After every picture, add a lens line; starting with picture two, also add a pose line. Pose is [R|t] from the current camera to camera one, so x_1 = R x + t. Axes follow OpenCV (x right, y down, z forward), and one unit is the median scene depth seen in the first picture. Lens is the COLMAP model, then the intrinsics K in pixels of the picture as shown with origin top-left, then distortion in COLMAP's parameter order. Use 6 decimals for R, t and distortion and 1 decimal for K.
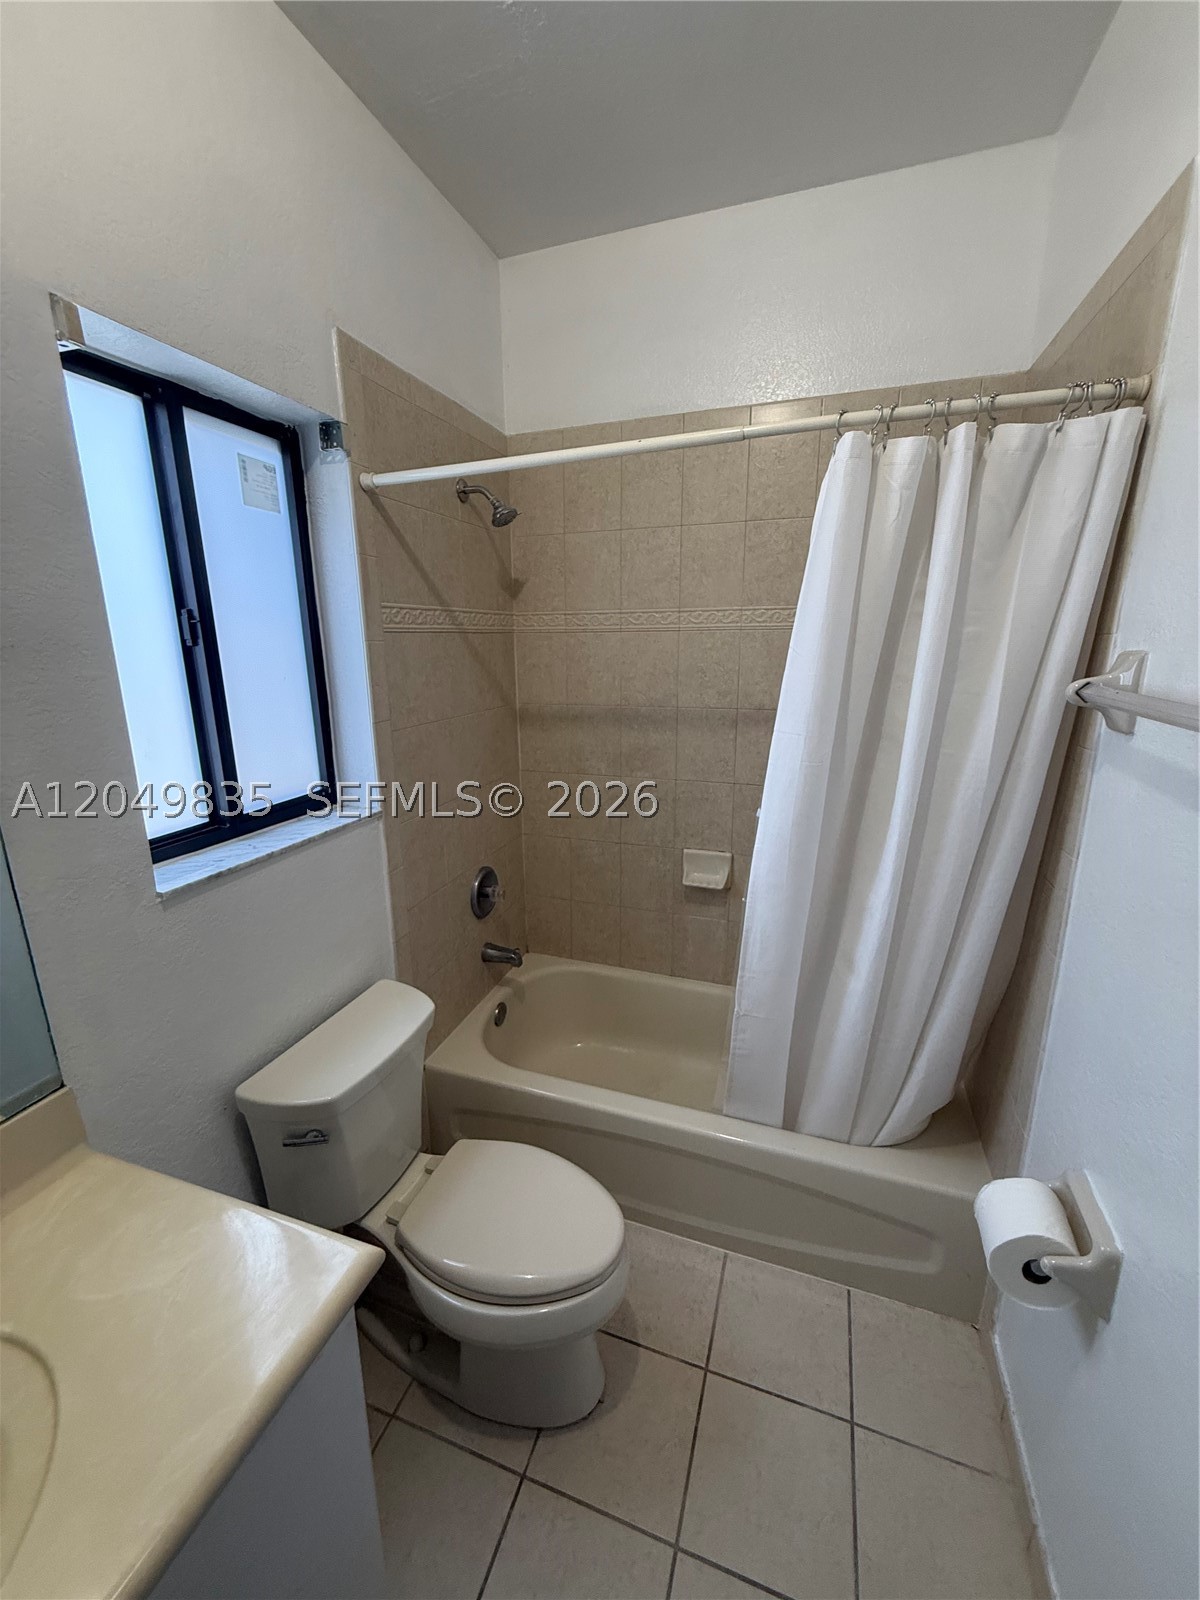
lens RADIAL K [[624.8, 0, 605.0], [0, 624.8, 790.1], [0, 0, 1]] dist [-0.000632, 0.000081]
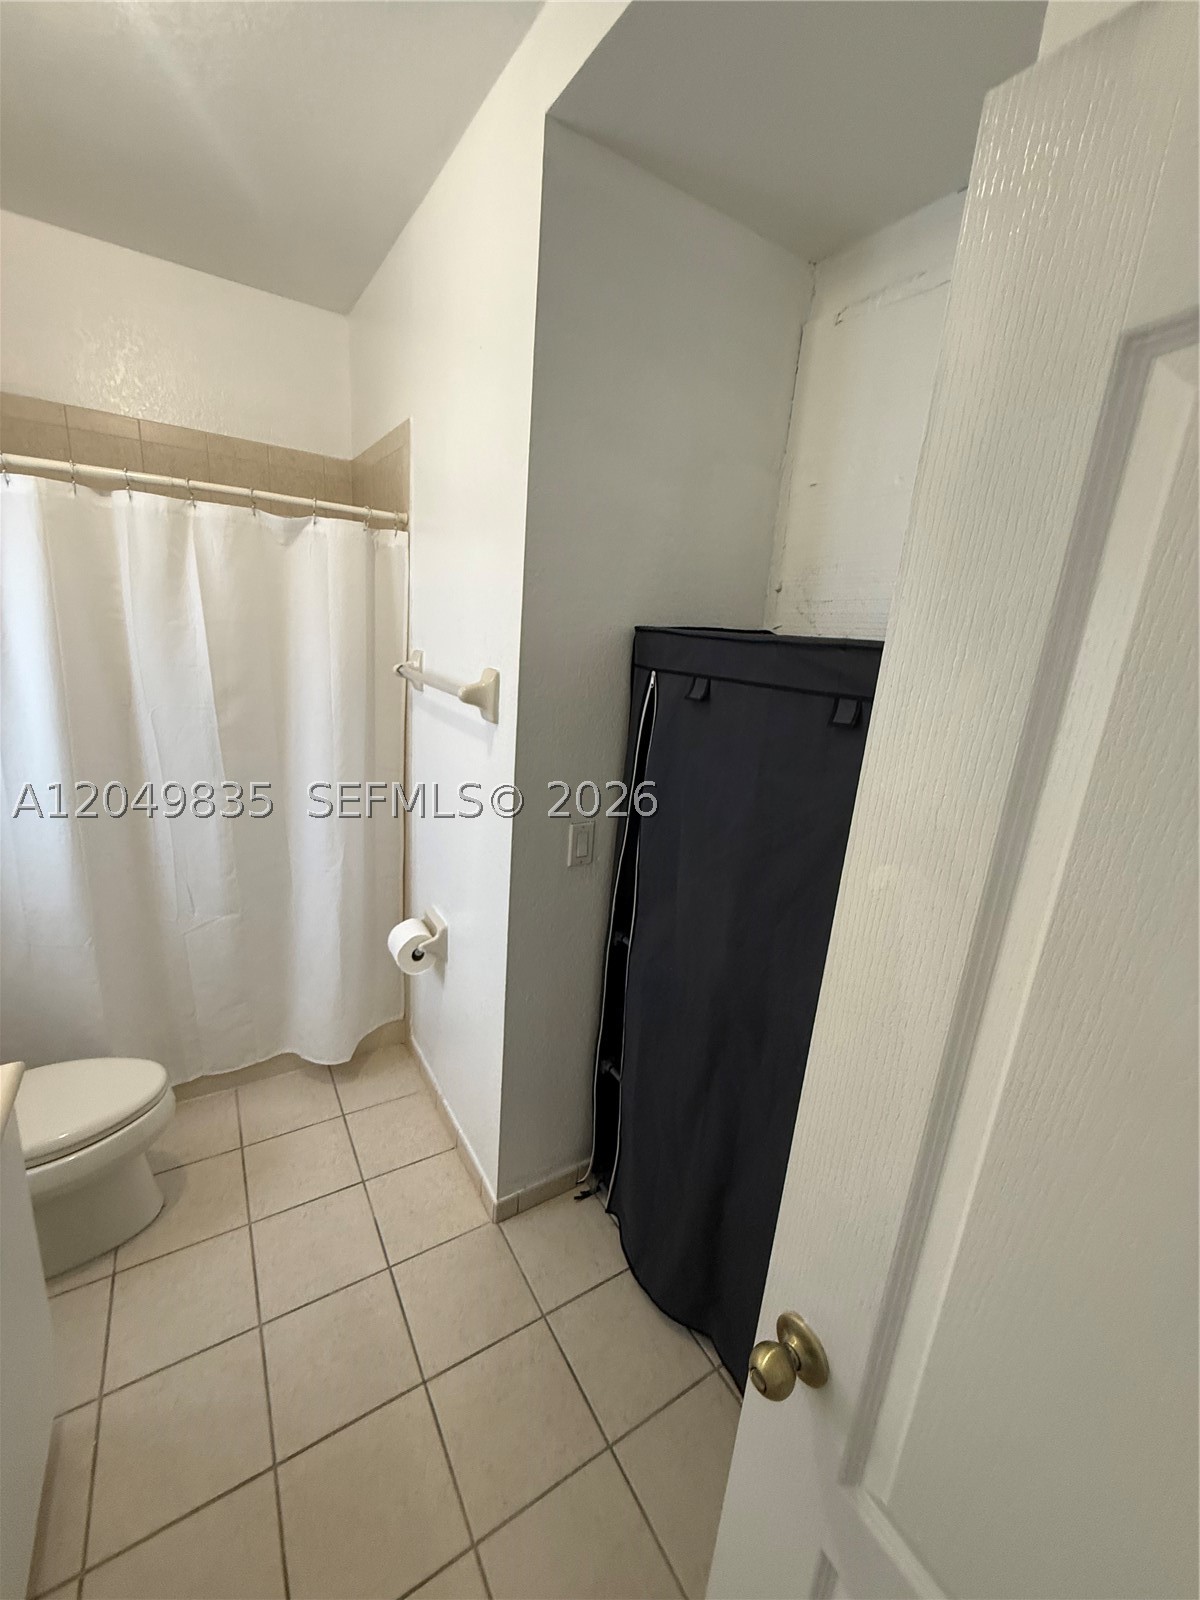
lens RADIAL K [[638.0, 0, 599.2], [0, 638.0, 794.0], [0, 0, 1]] dist [-0.001565, 0.000032]
pose [[0.628450, -0.142148, 0.764751, -0.358562], [0.101069, 0.989748, 0.100914, 0.074399], [-0.771256, 0.013873, 0.636374, -0.624030]]
